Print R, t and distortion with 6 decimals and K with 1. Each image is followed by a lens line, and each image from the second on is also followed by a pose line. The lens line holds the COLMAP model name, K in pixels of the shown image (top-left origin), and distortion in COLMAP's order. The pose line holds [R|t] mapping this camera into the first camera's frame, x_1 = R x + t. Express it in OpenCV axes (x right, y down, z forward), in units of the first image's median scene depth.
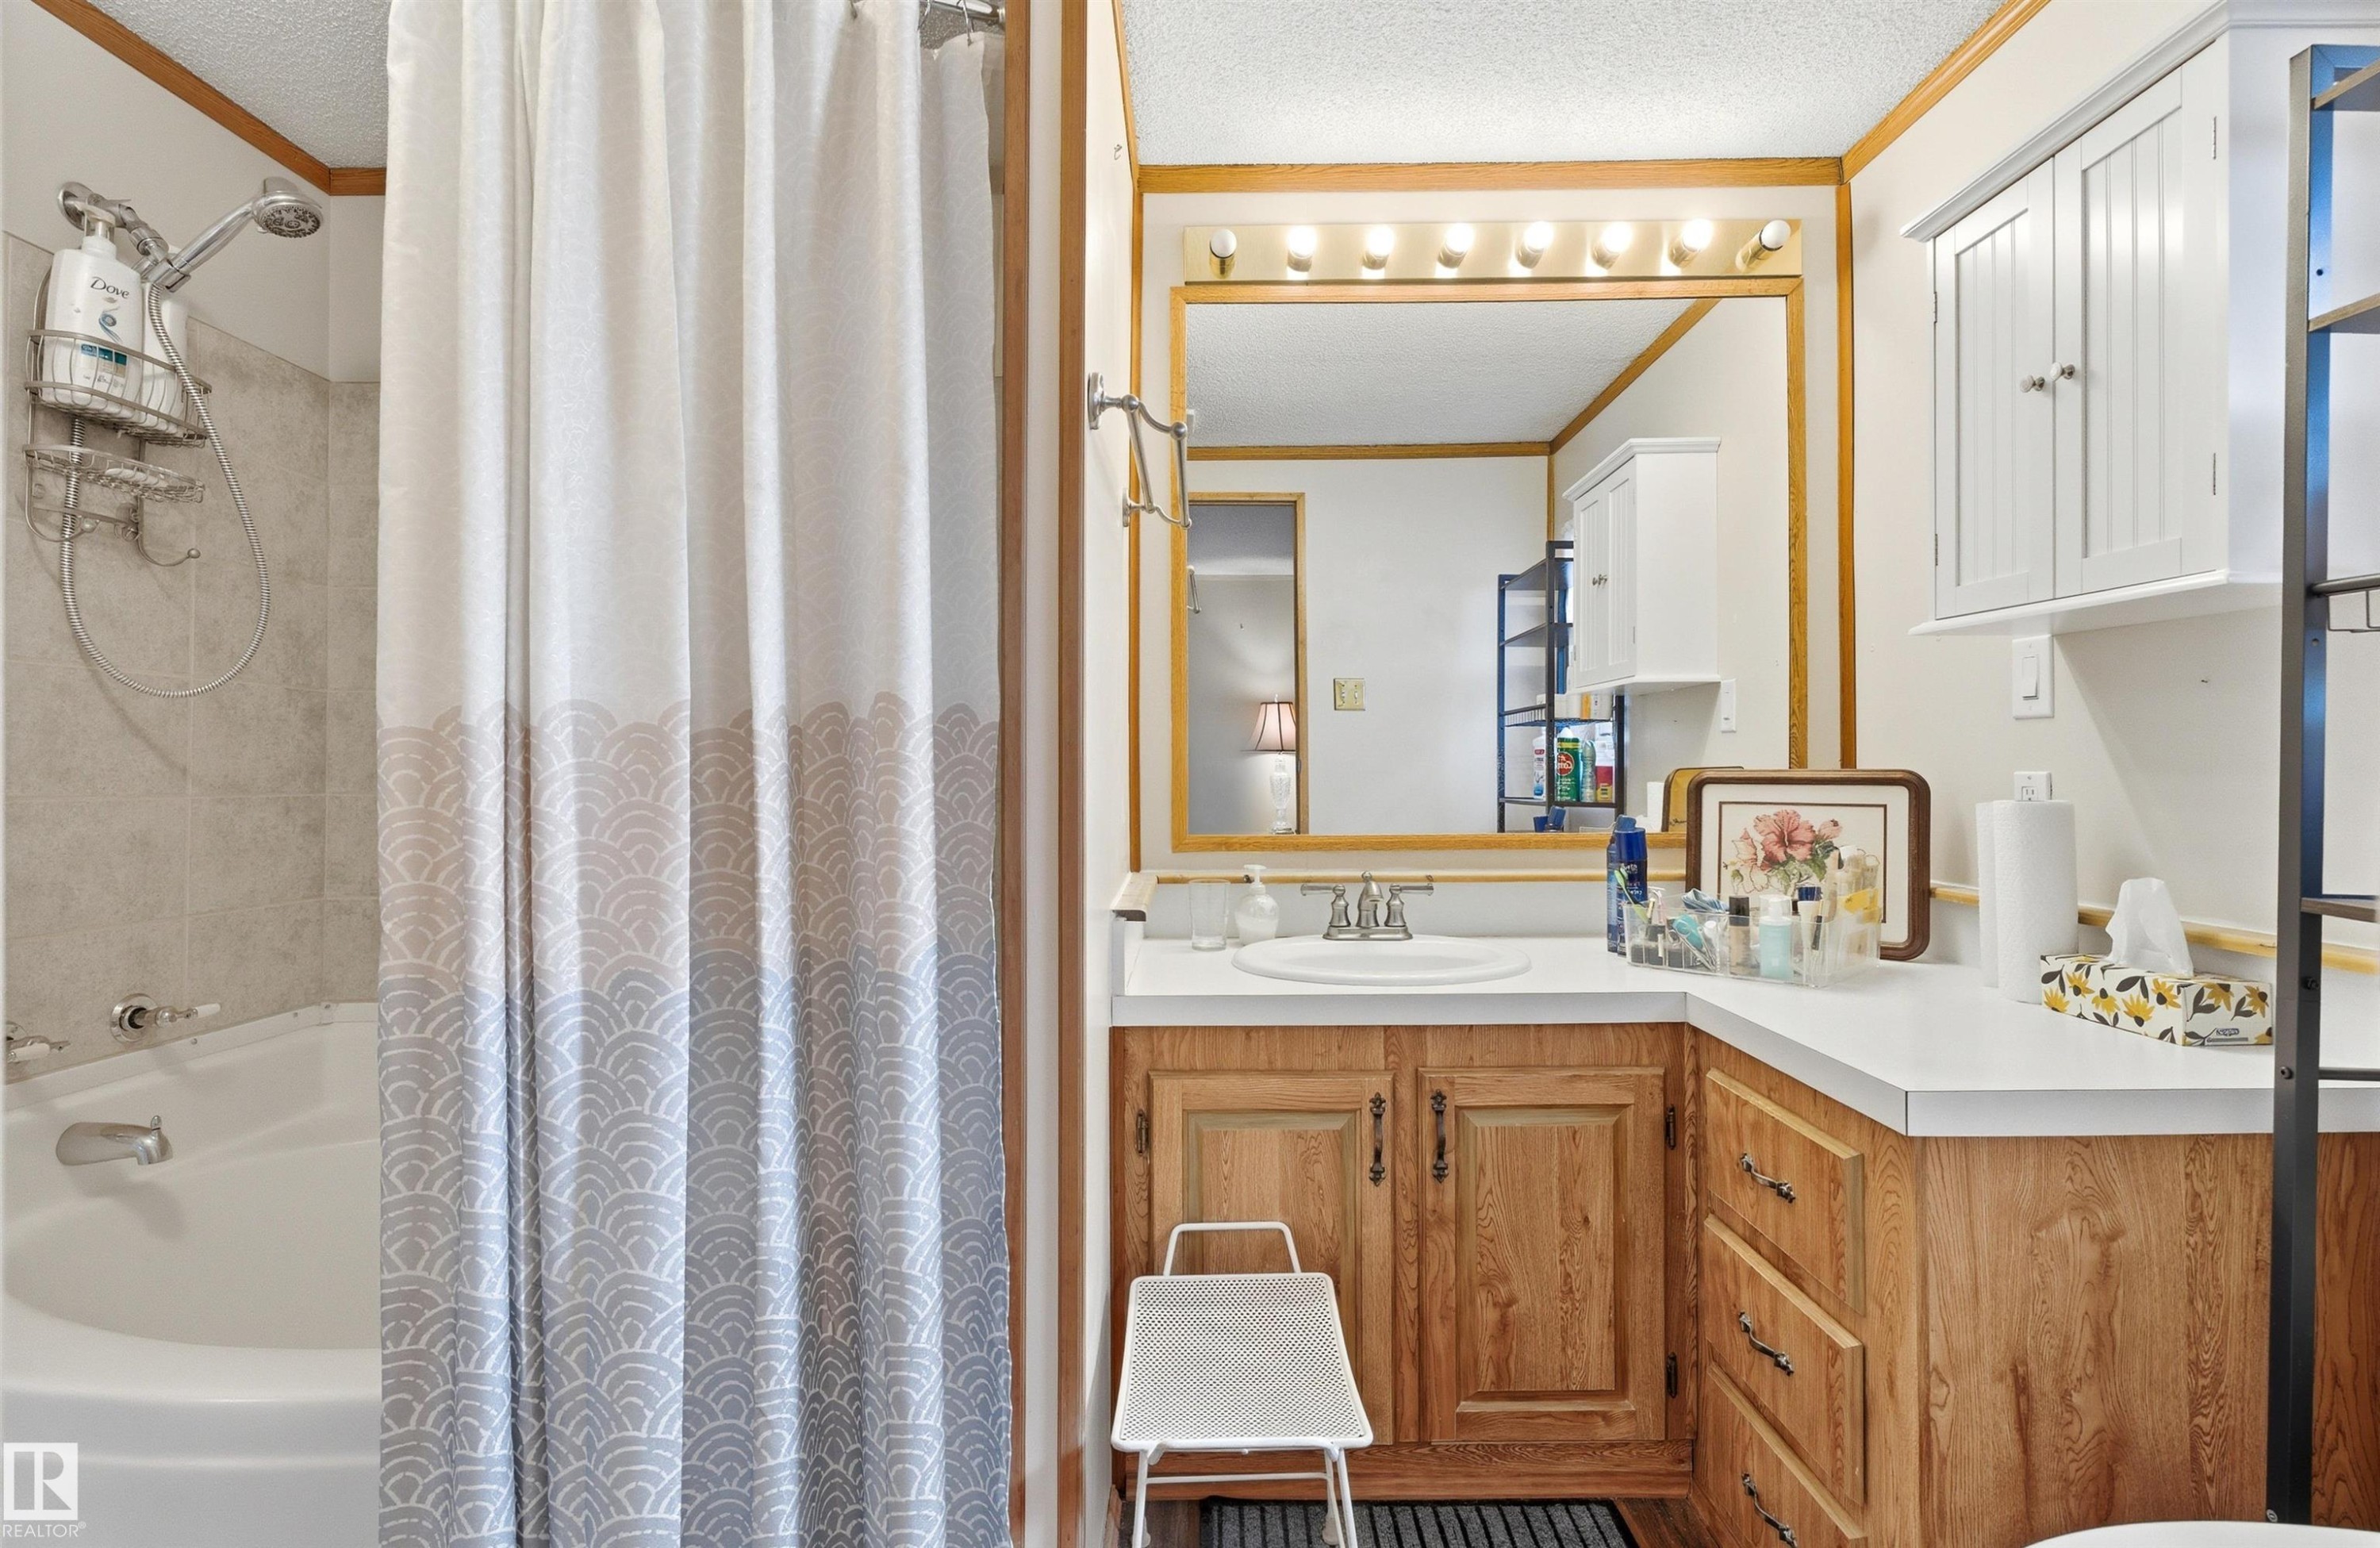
lens RADIAL K [[1101.2, 0, 1190.0], [0, 1101.2, 774.0], [0, 0, 1]] dist [0.000532, 0.007603]
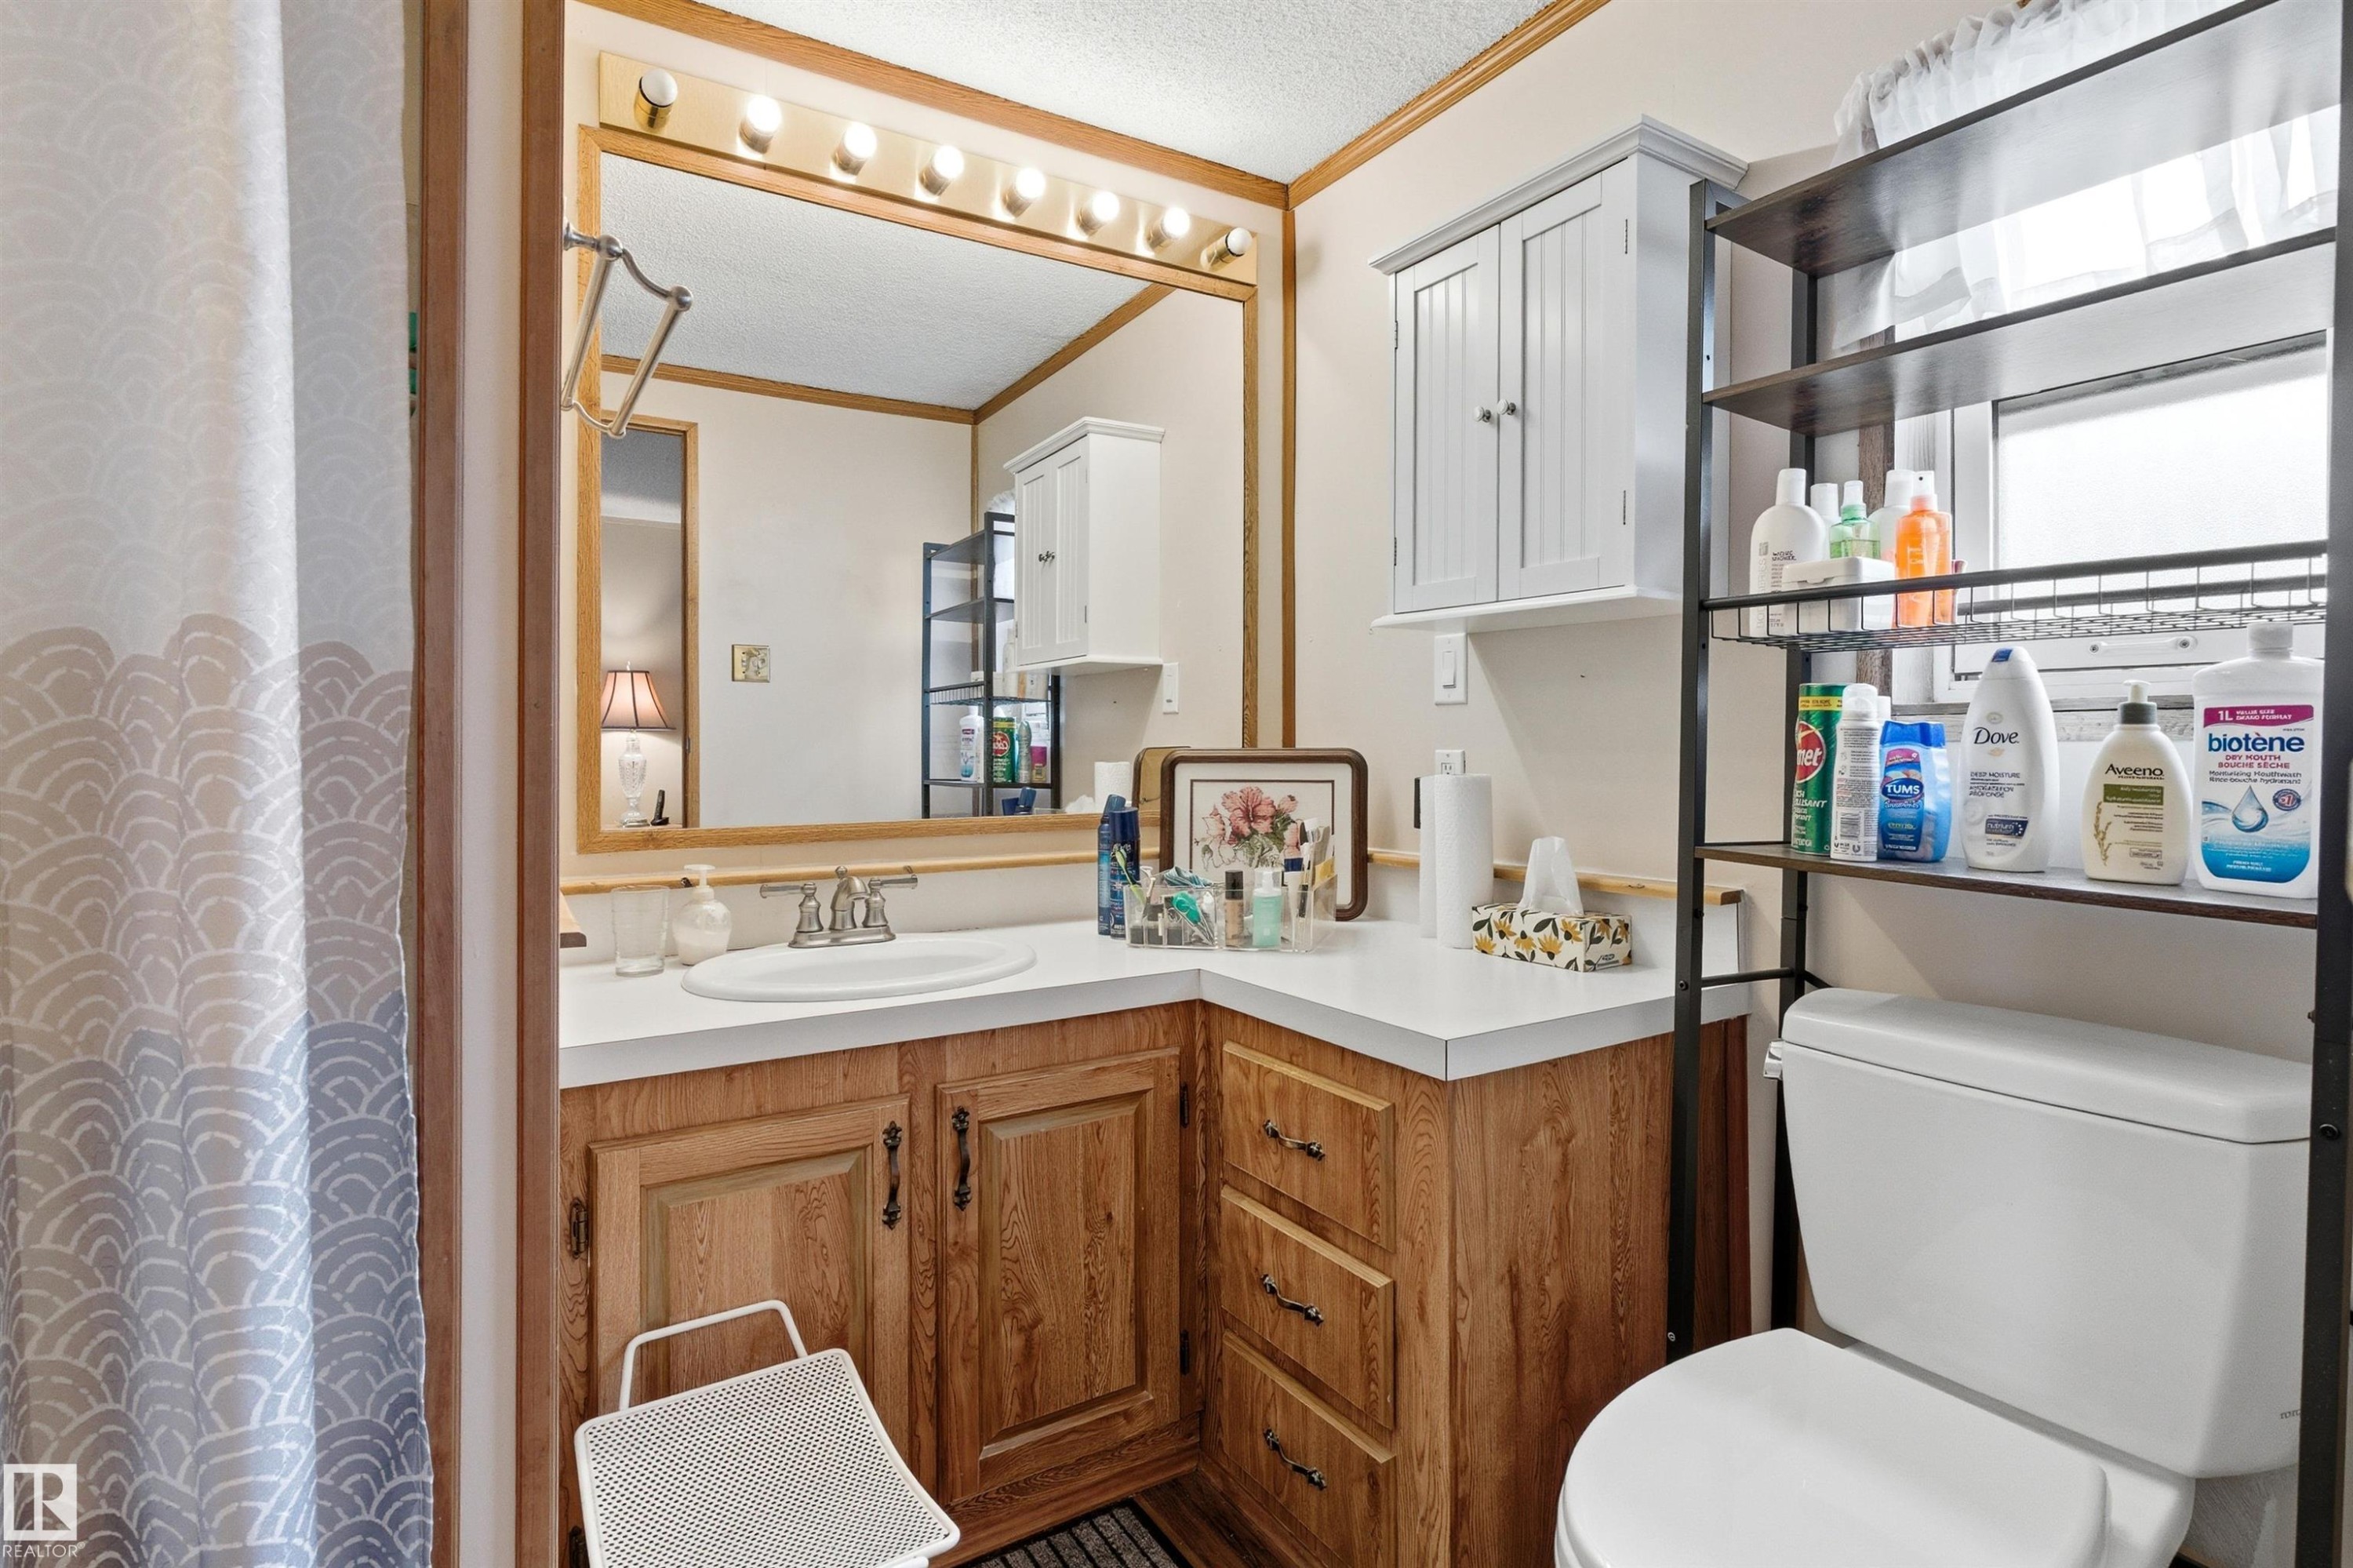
lens RADIAL K [[1143.0, 0, 1178.3], [0, 1143.0, 758.5], [0, 0, 1]] dist [-0.001825, 0.005748]
pose [[0.845605, -0.002066, 0.533805, -0.119274], [0.001606, 0.999998, 0.001326, 0.004549], [-0.533807, -0.000264, 0.845606, 0.125487]]
